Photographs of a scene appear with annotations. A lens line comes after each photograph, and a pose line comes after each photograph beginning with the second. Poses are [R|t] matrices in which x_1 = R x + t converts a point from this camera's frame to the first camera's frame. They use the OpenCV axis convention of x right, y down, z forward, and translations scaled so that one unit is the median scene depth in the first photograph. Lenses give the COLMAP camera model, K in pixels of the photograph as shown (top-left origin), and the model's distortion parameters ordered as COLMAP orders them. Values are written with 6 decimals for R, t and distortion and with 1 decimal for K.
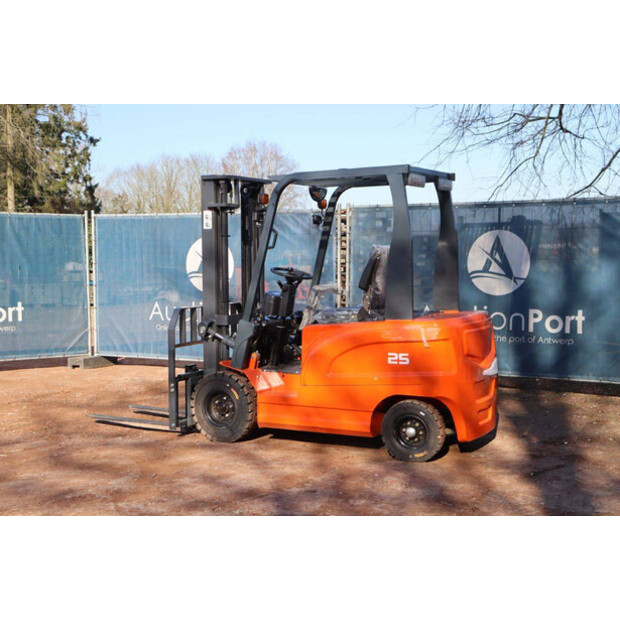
lens RADIAL K [[959.0, 0, 312.1], [0, 959.0, 312.4], [0, 0, 1]] dist [0.145879, 0.000000]
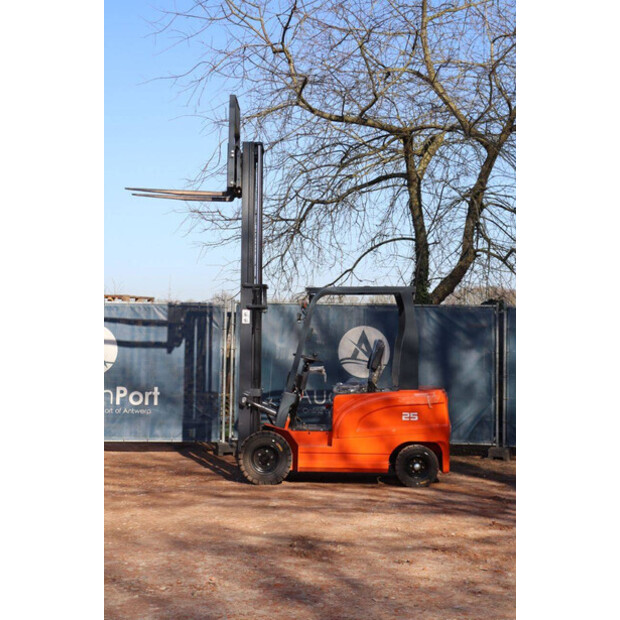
lens RADIAL K [[1394.5, 0, 309.4], [0, 1394.5, 310.2], [0, 0, 1]] dist [0.426837, 0.000000]
pose [[0.874368, 0.028684, 0.484414, -0.977385], [0.010084, 0.996962, -0.077236, 0.044827], [-0.485158, 0.072418, 0.871423, -0.727251]]
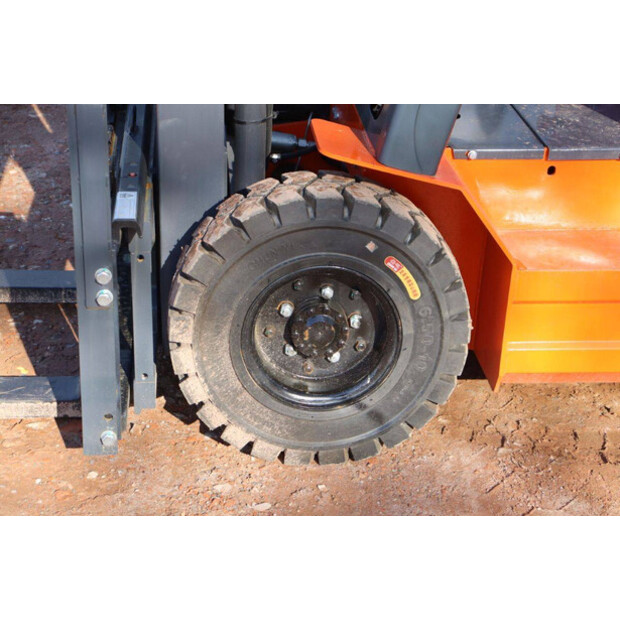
lens RADIAL K [[1228.5, 0, 309.1], [0, 1228.5, 310.4], [0, 0, 1]] dist [0.066189, 0.000000]
pose [[0.832003, -0.212639, 0.512401, -0.248375], [-0.011082, 0.917072, 0.398567, -0.026266], [-0.554660, -0.337287, 0.760651, 0.766709]]
